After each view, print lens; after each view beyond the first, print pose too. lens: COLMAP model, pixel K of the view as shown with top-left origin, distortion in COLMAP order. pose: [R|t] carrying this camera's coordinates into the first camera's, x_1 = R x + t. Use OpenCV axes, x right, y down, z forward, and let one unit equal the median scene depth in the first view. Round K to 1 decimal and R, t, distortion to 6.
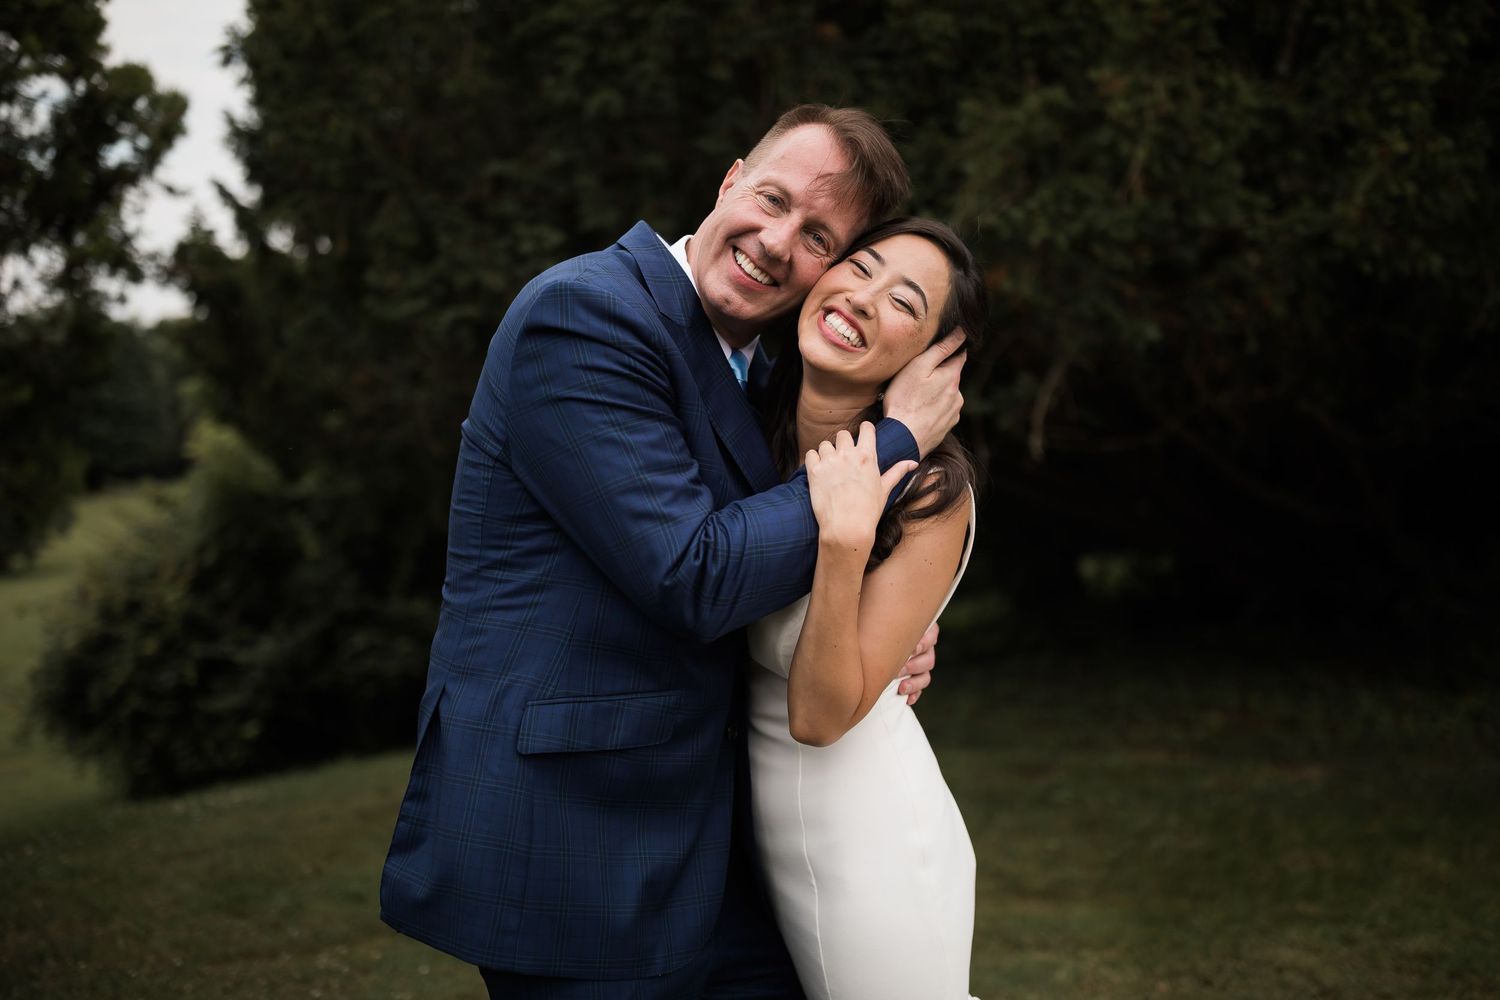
lens RADIAL K [[1452.3, 0, 750.0], [0, 1452.3, 500.0], [0, 0, 1]] dist [0.013458, -0.011531]
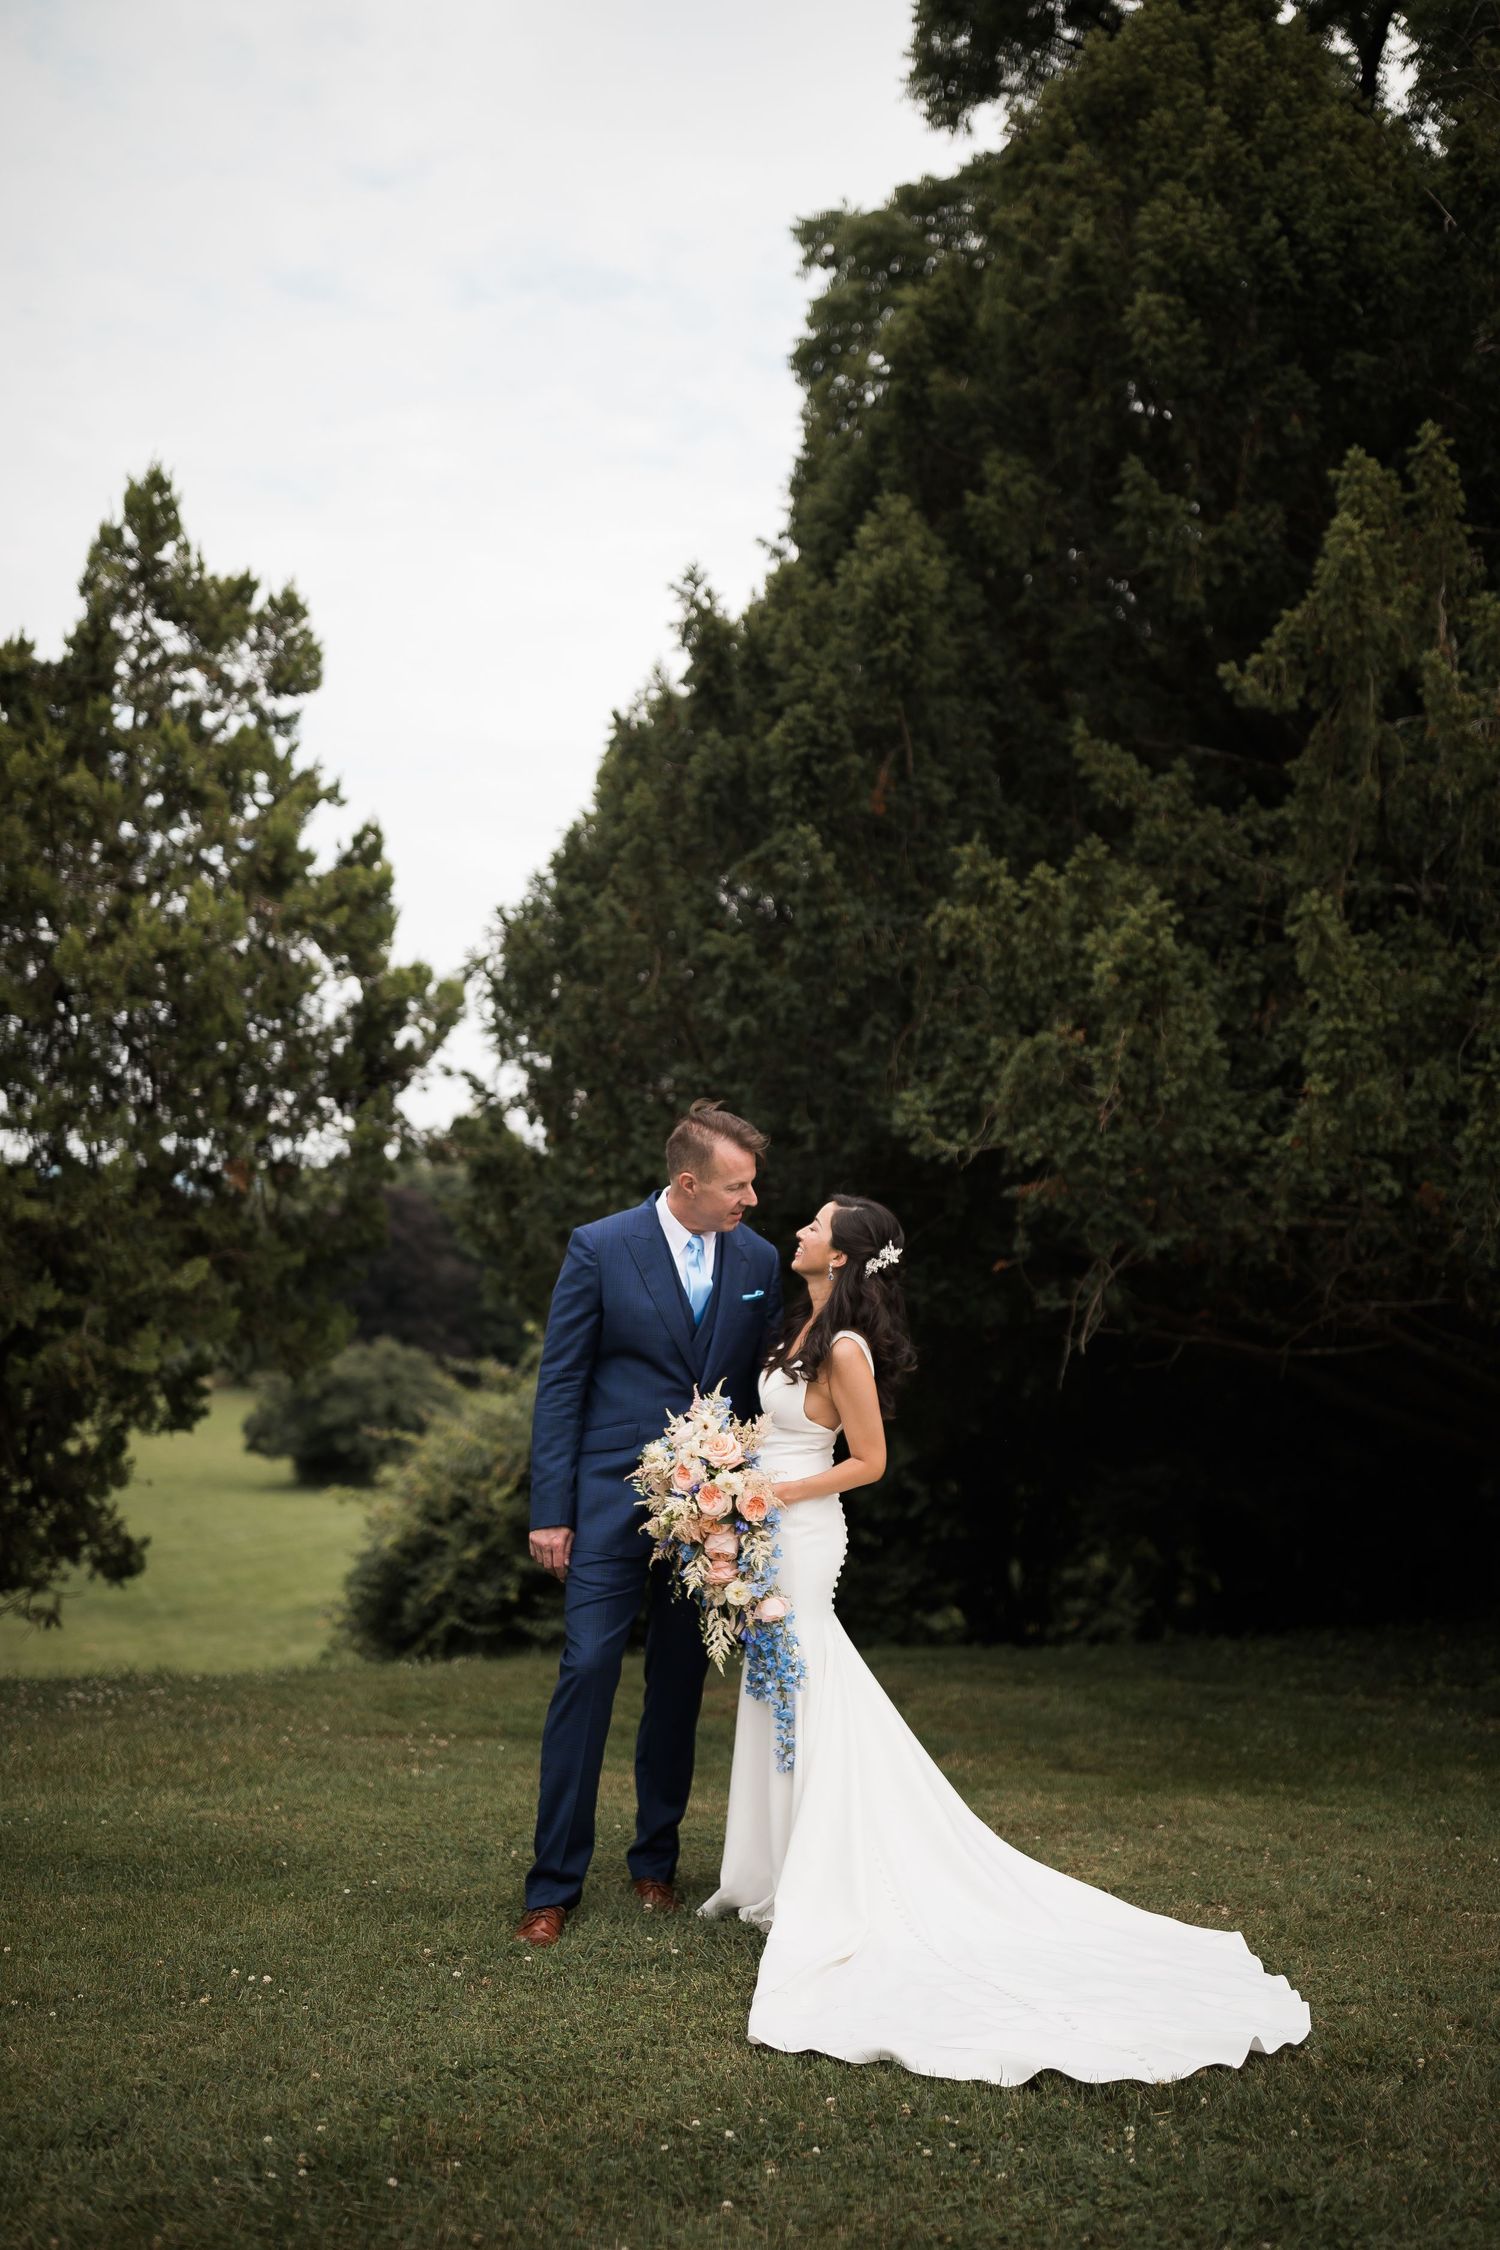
lens RADIAL K [[2178.4, 0, 745.4], [0, 2178.4, 1218.1], [0, 0, 1]] dist [0.013458, -0.011531]
pose [[0.952198, 0.023580, -0.304570, 0.486942], [-0.052685, 0.994753, -0.087701, 0.034726], [0.300904, 0.099555, 0.948444, -0.708867]]
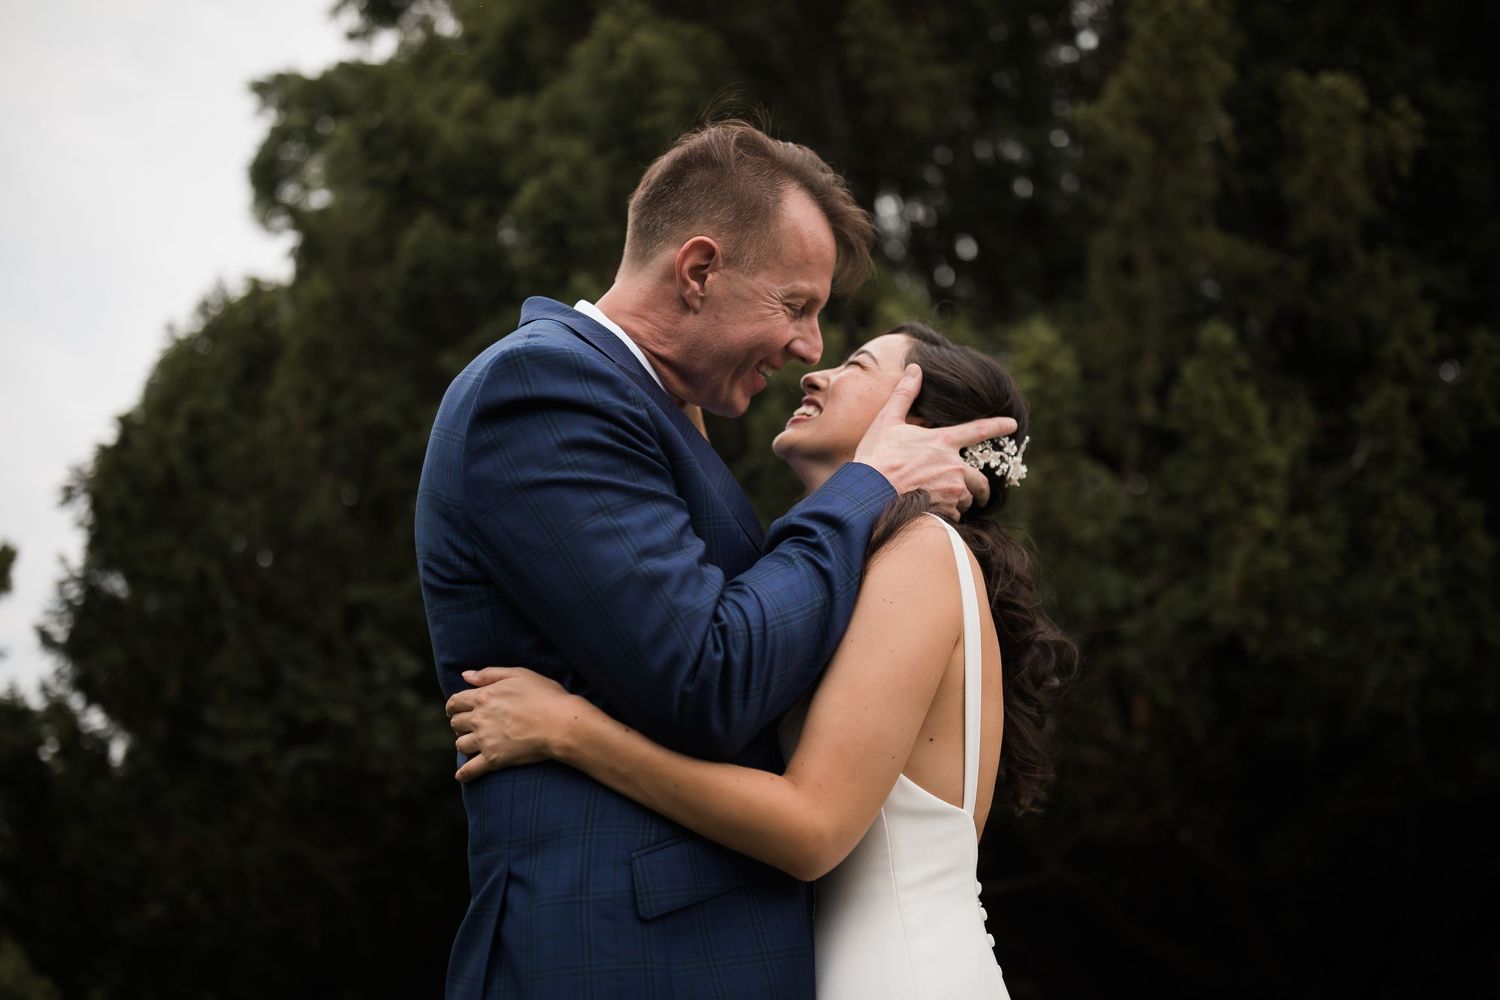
lens RADIAL K [[1452.3, 0, 750.0], [0, 1452.3, 500.0], [0, 0, 1]] dist [0.013458, -0.011531]
pose [[0.993264, -0.012882, 0.115157, -0.028889], [0.051183, 0.940373, -0.336272, 0.060585], [-0.103959, 0.339900, 0.934698, 0.069297]]
